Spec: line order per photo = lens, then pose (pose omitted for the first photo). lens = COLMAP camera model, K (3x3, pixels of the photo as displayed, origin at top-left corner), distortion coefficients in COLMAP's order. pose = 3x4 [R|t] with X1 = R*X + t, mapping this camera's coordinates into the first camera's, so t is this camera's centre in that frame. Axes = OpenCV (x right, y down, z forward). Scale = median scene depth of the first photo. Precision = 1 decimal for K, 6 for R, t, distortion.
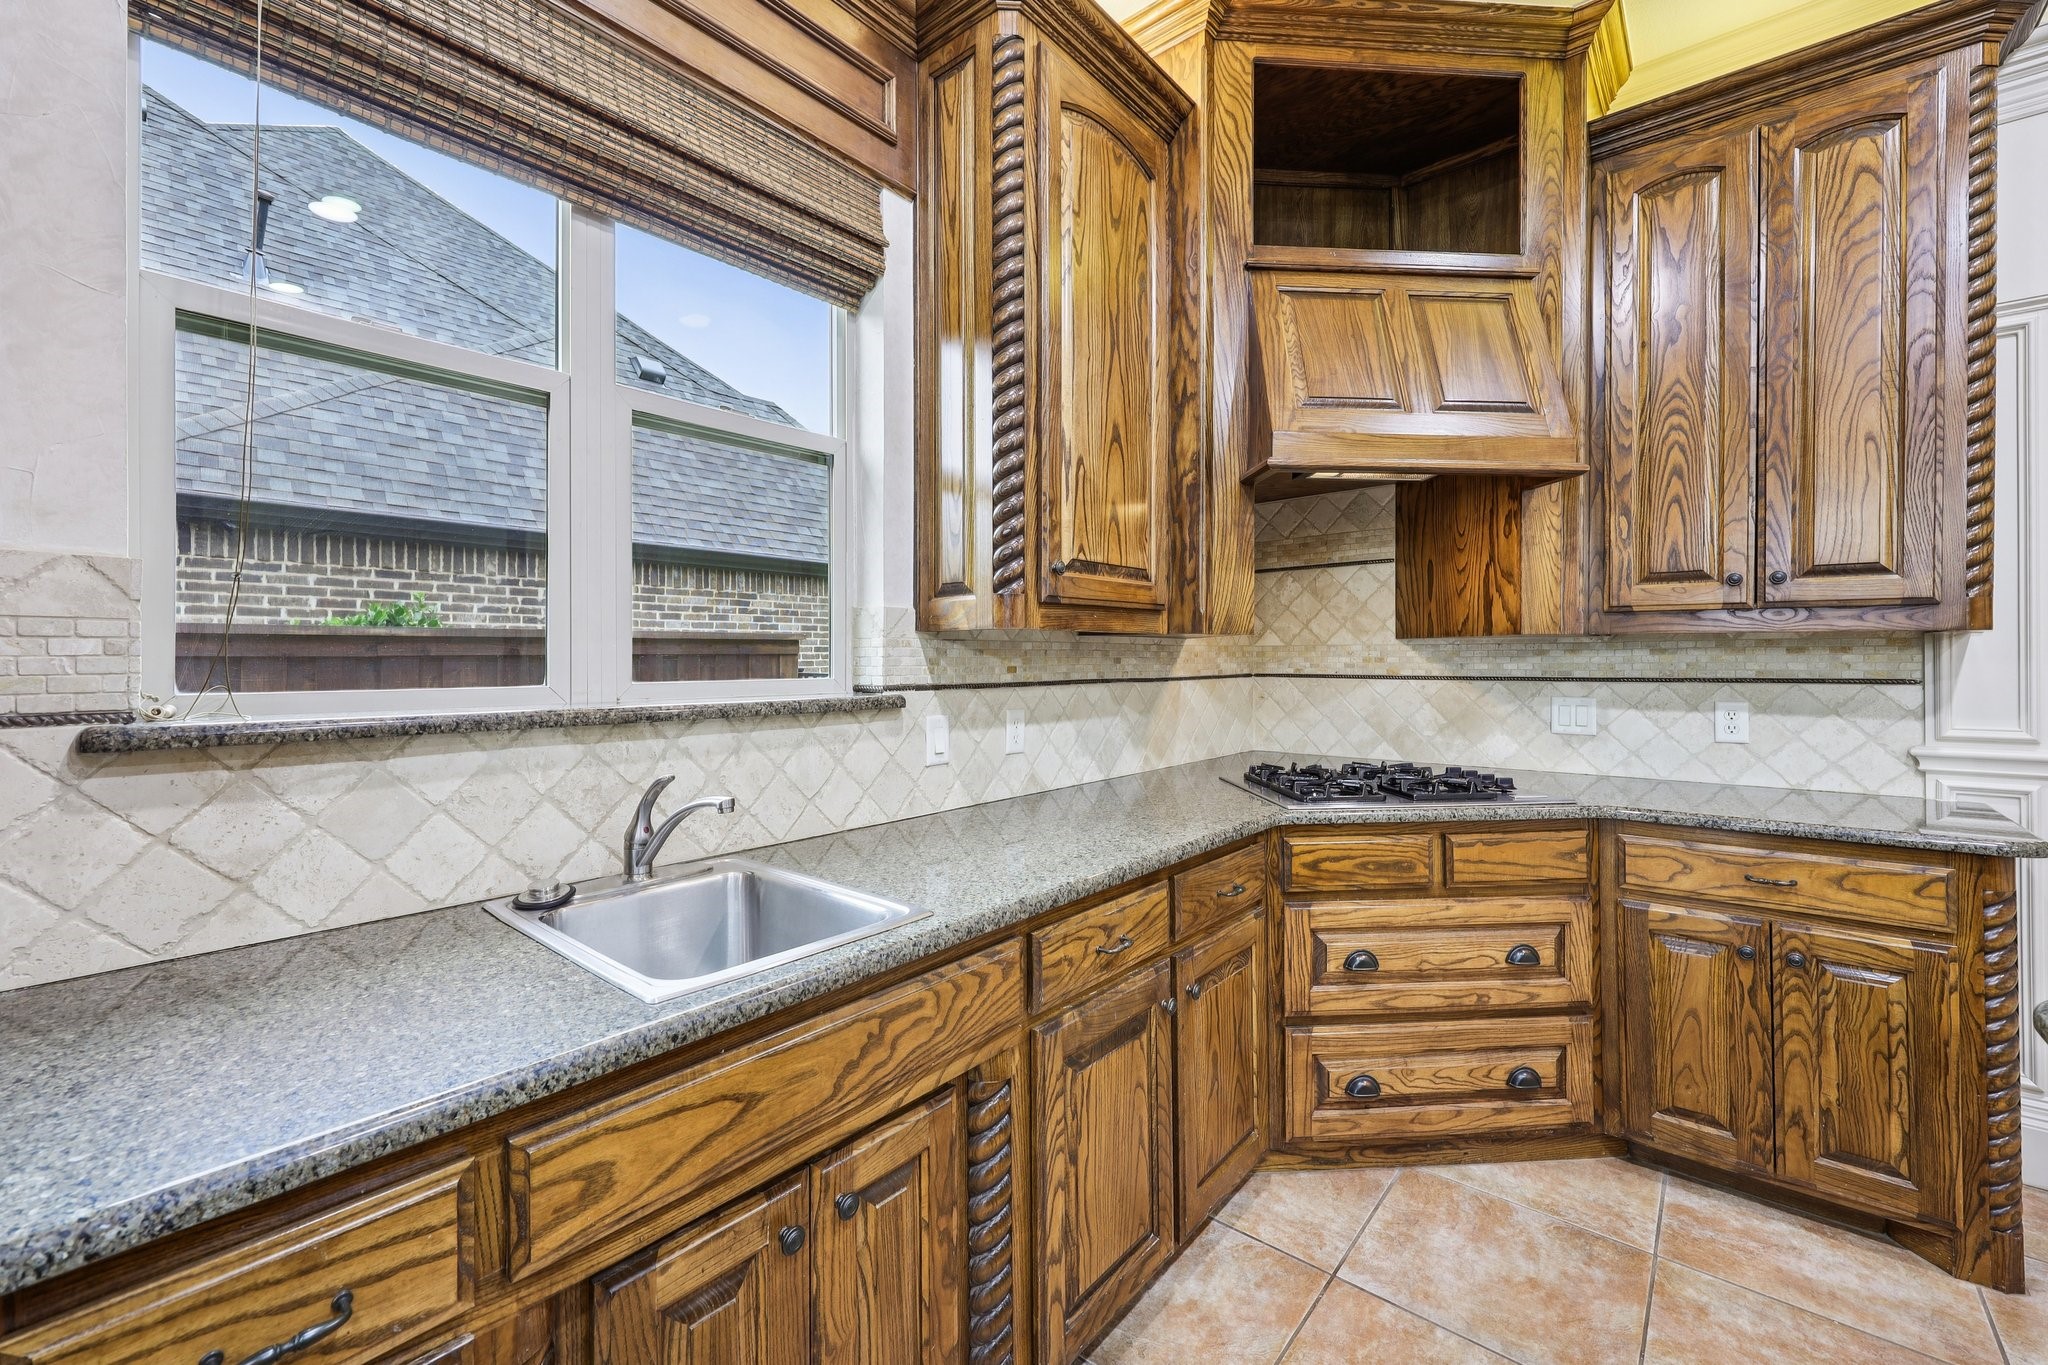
lens RADIAL K [[831.6, 0, 1024.5], [0, 831.6, 661.0], [0, 0, 1]] dist [0.001347, -0.000261]
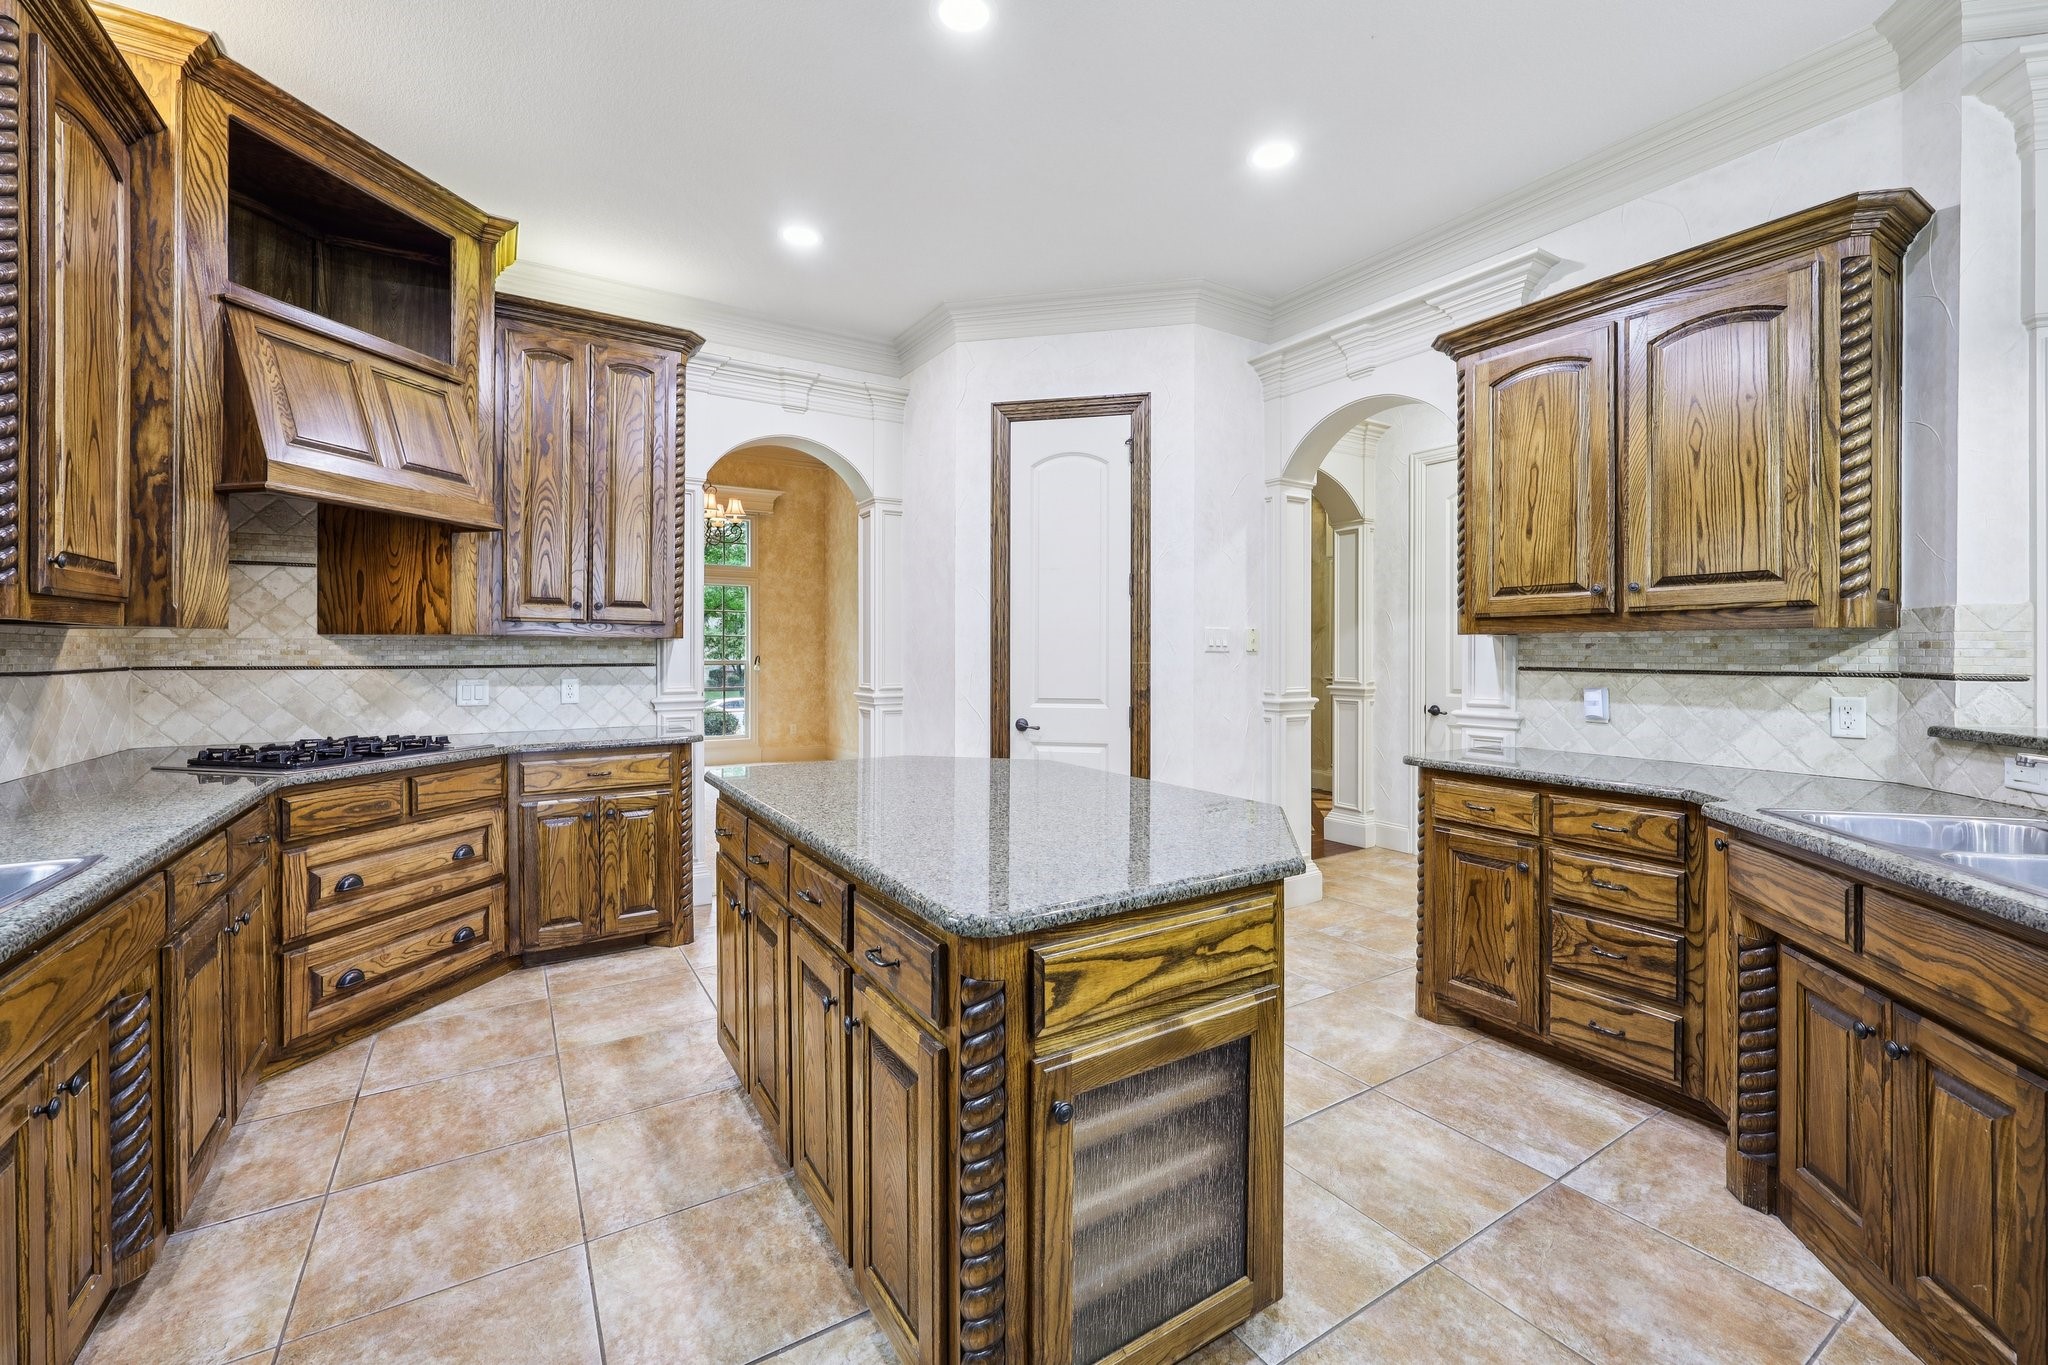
lens RADIAL K [[834.2, 0, 1020.5], [0, 834.2, 645.0], [0, 0, 1]] dist [-0.002419, -0.000008]
pose [[0.300049, 0.011024, 0.953860, -0.521874], [0.000268, 0.999932, -0.011641, 0.003096], [-0.953924, 0.003748, 0.300026, -0.391033]]
